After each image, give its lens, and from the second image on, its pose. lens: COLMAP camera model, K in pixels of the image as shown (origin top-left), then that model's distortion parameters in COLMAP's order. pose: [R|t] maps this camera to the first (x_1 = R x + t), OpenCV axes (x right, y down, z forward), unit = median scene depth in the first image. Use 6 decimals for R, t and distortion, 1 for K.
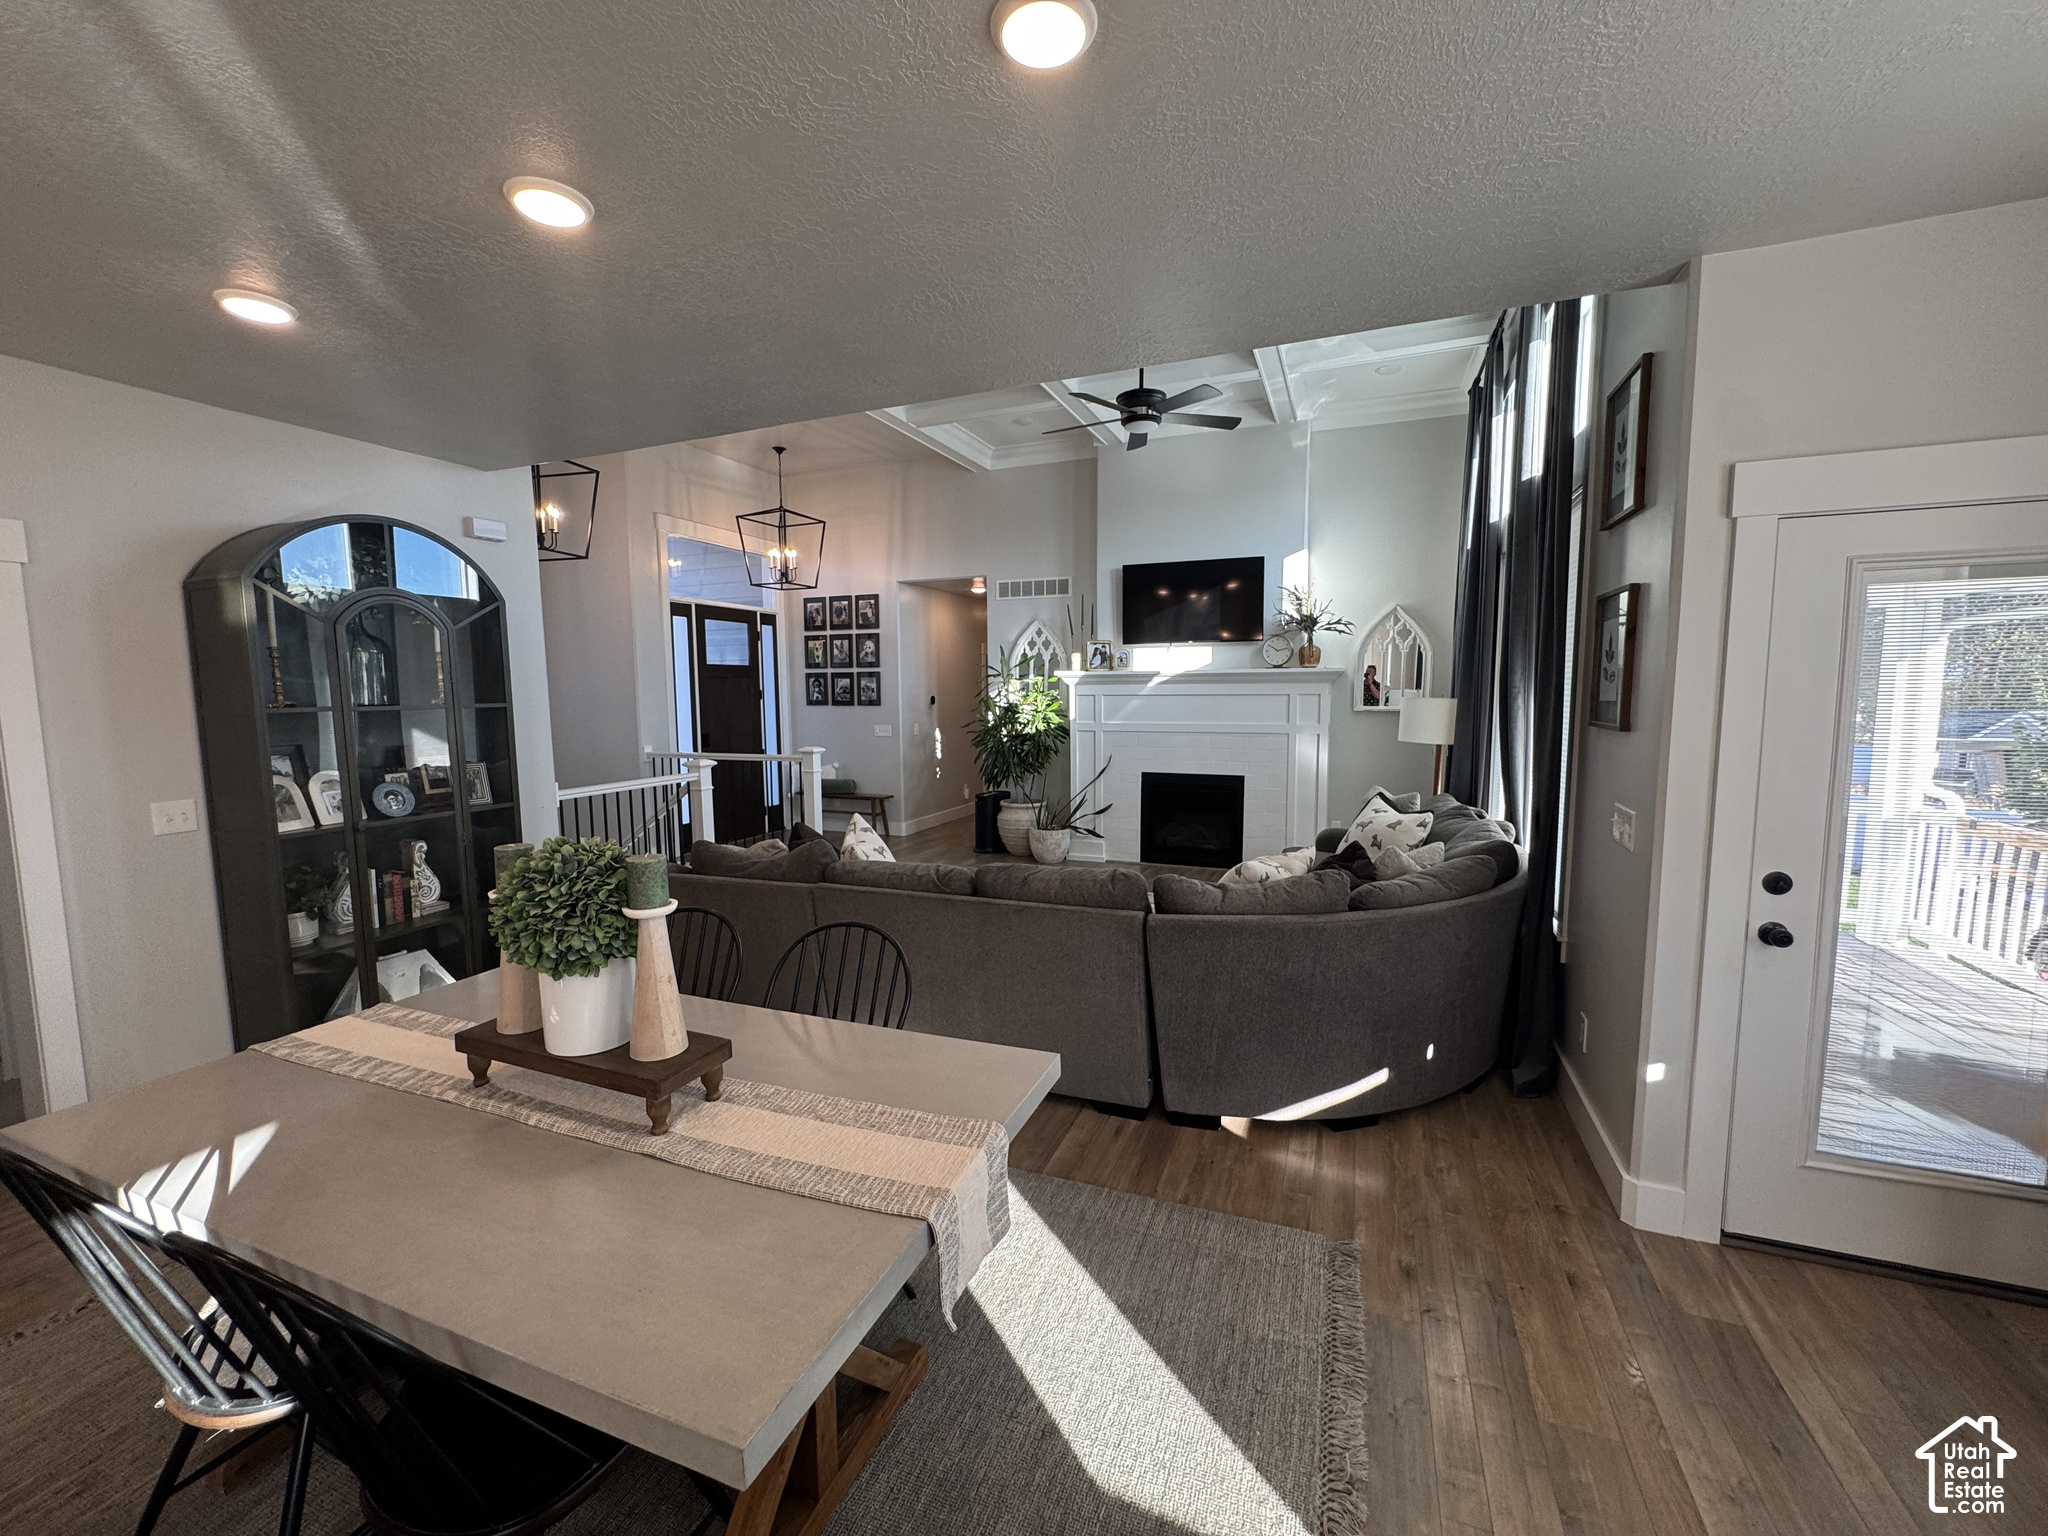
lens RADIAL K [[820.0, 0, 1020.2], [0, 820.0, 779.7], [0, 0, 1]] dist [0.000539, -0.000128]
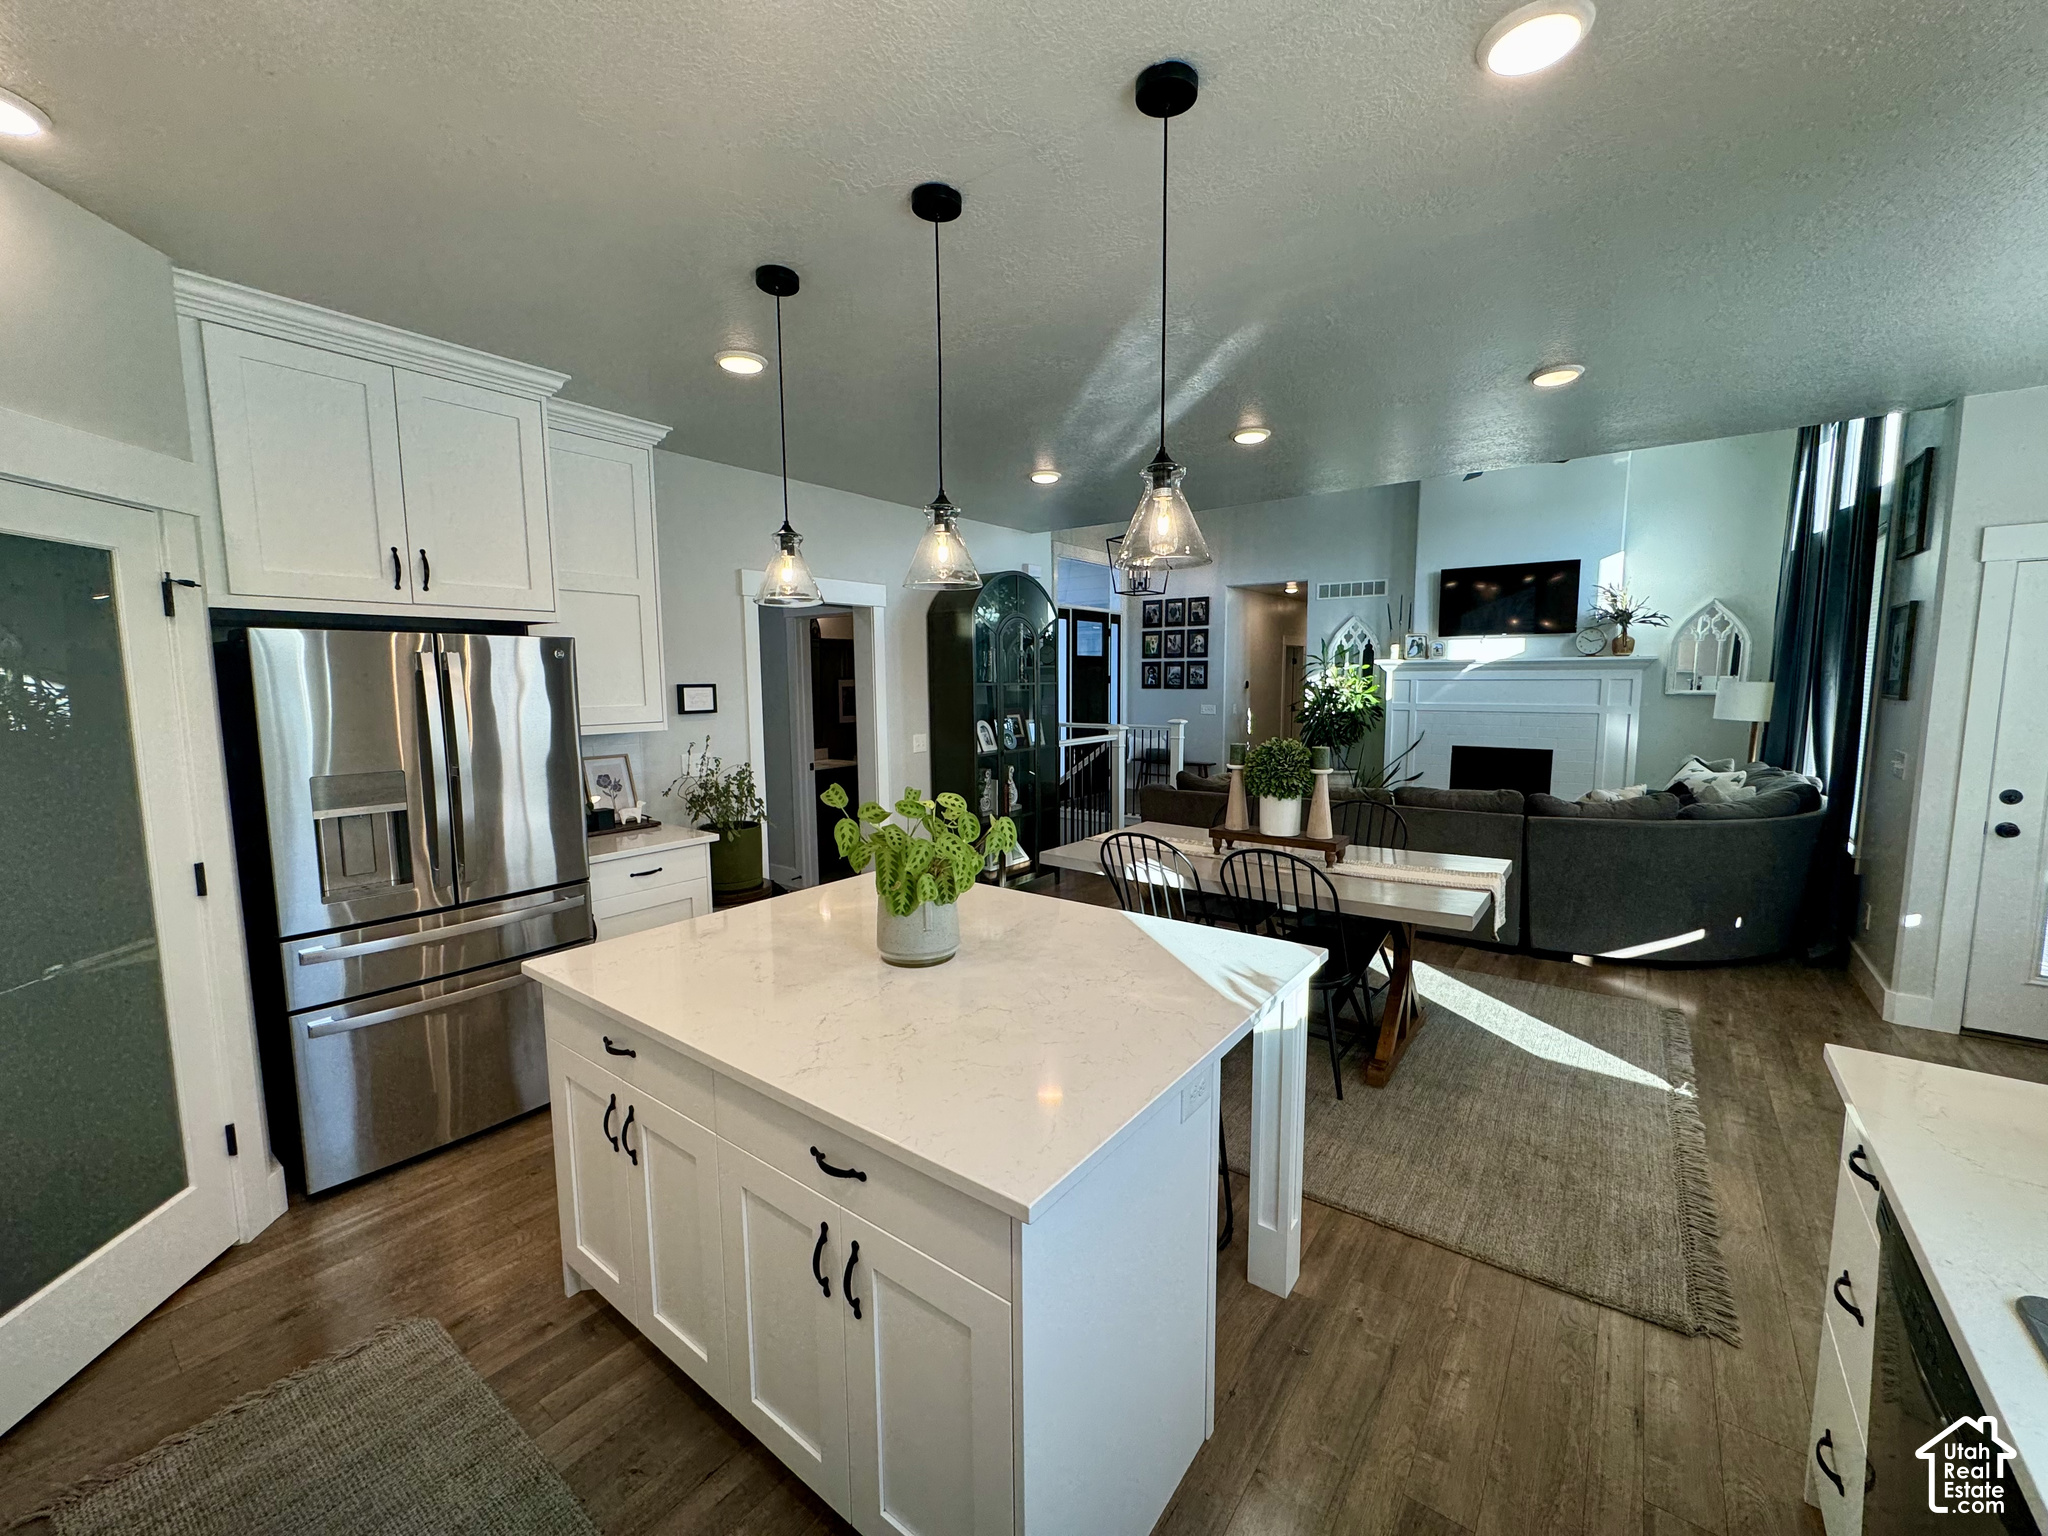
lens RADIAL K [[820.0, 0, 1023.5], [0, 820.0, 773.0], [0, 0, 1]] dist [0.000539, -0.000128]
pose [[0.966709, 0.031015, -0.253991, -0.157064], [-0.029457, 0.999517, 0.009939, 0.039200], [0.254177, -0.002127, 0.967155, -0.314120]]
